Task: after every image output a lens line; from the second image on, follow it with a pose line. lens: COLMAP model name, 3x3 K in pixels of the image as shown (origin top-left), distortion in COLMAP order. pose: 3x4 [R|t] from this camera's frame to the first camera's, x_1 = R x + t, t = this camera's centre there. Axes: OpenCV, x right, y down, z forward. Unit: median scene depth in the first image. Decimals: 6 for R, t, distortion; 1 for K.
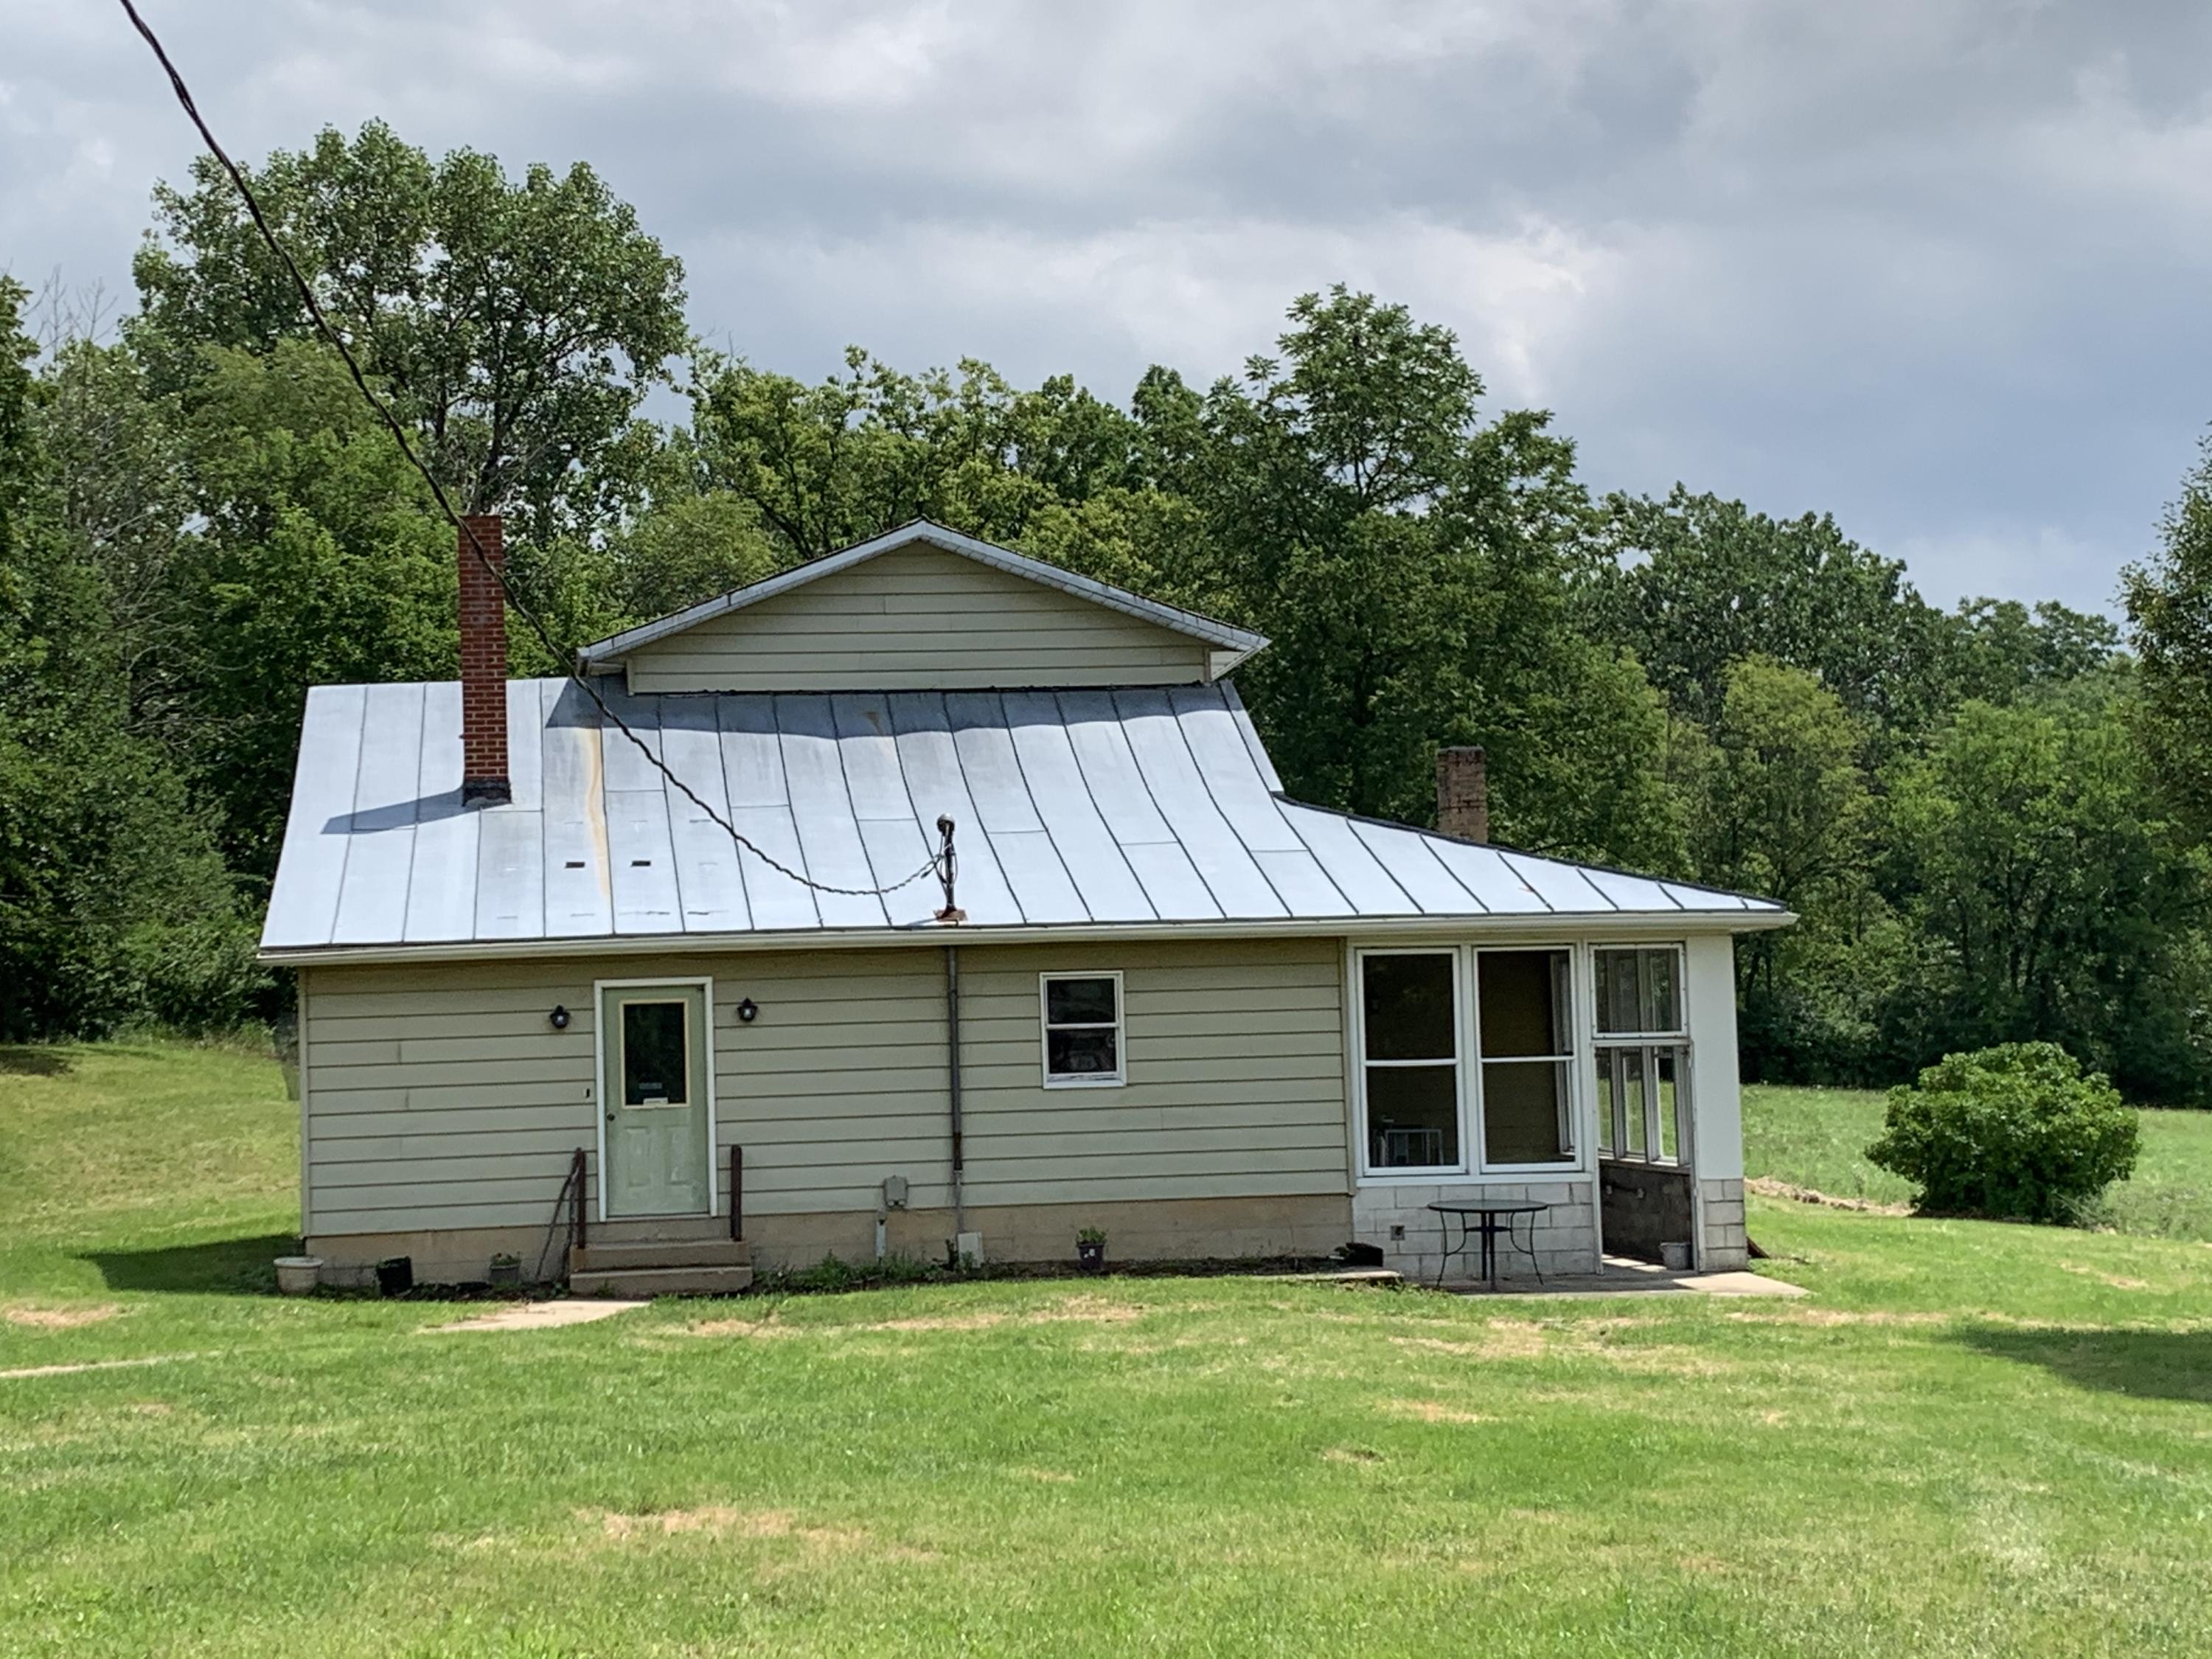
lens RADIAL K [[3746.1, 0, 1106.1], [0, 3746.1, 828.7], [0, 0, 1]] dist [-0.025525, 0.000000]
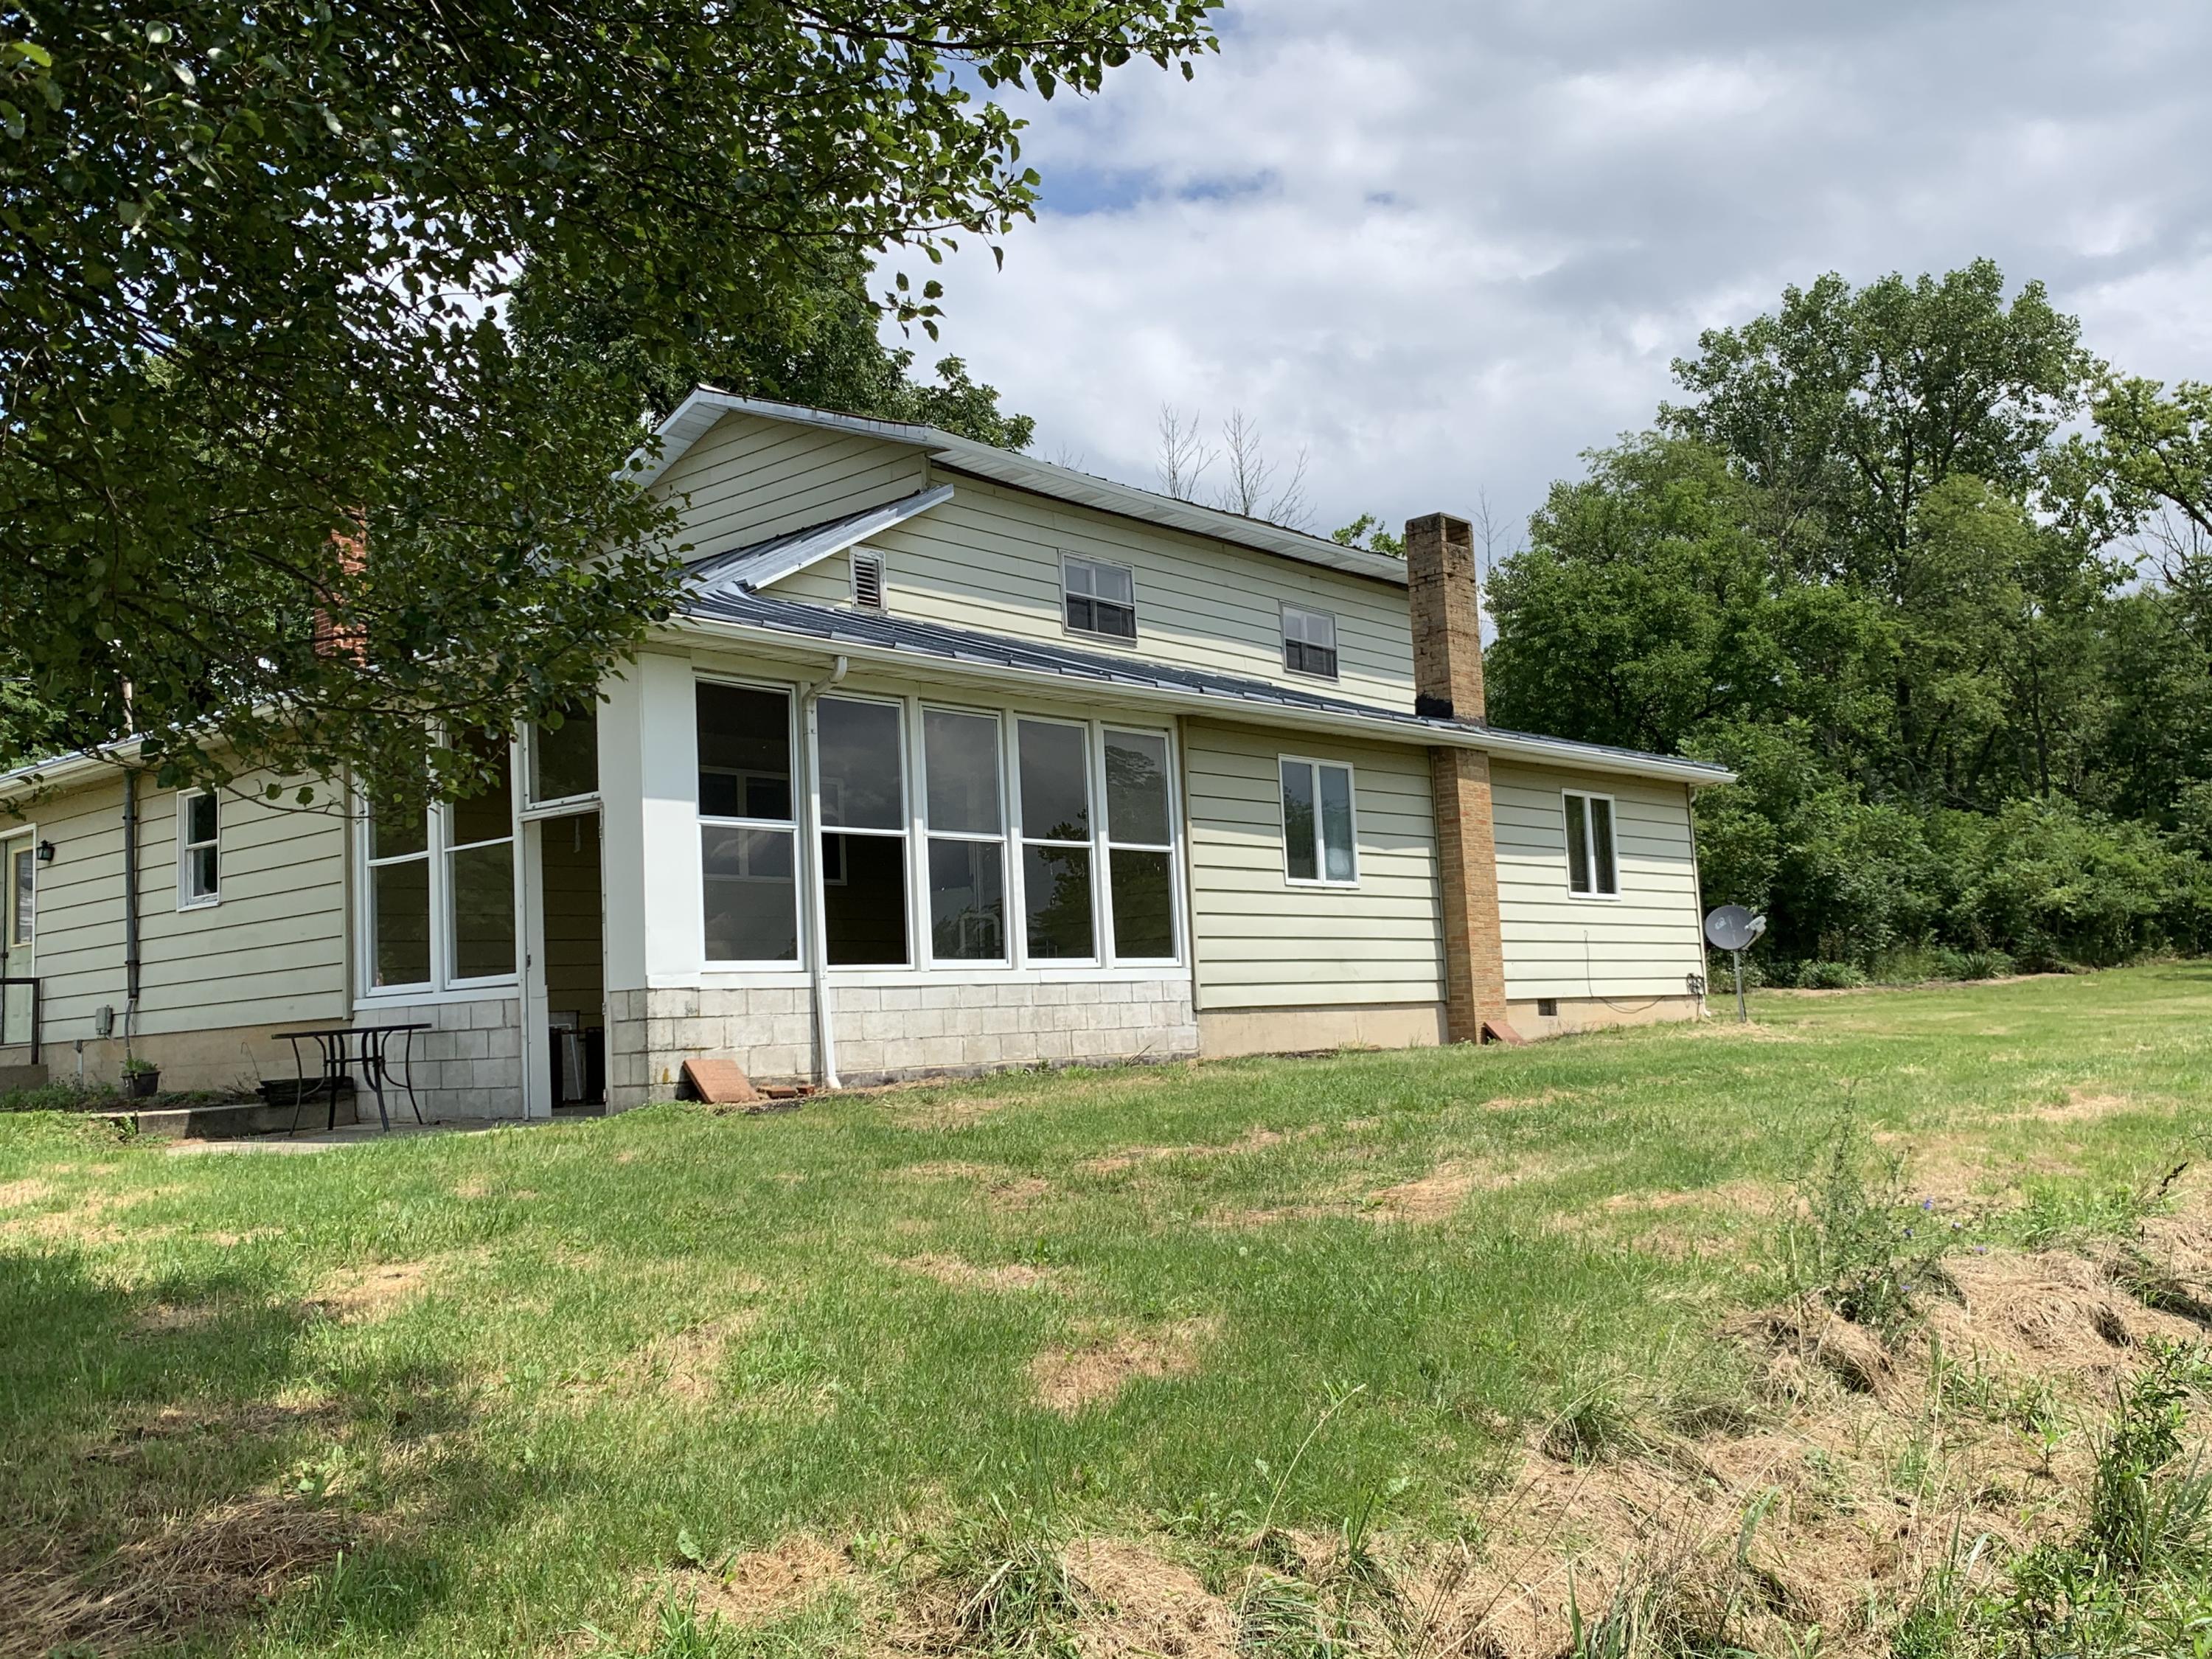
lens RADIAL K [[1986.4, 0, 1105.3], [0, 1986.4, 831.5], [0, 0, 1]] dist [-0.003080, -0.003011]
pose [[0.649522, -0.081967, -0.755912, 0.517019], [0.080556, 0.995995, -0.038782, 0.086117], [0.756063, -0.035704, 0.653524, 0.830320]]
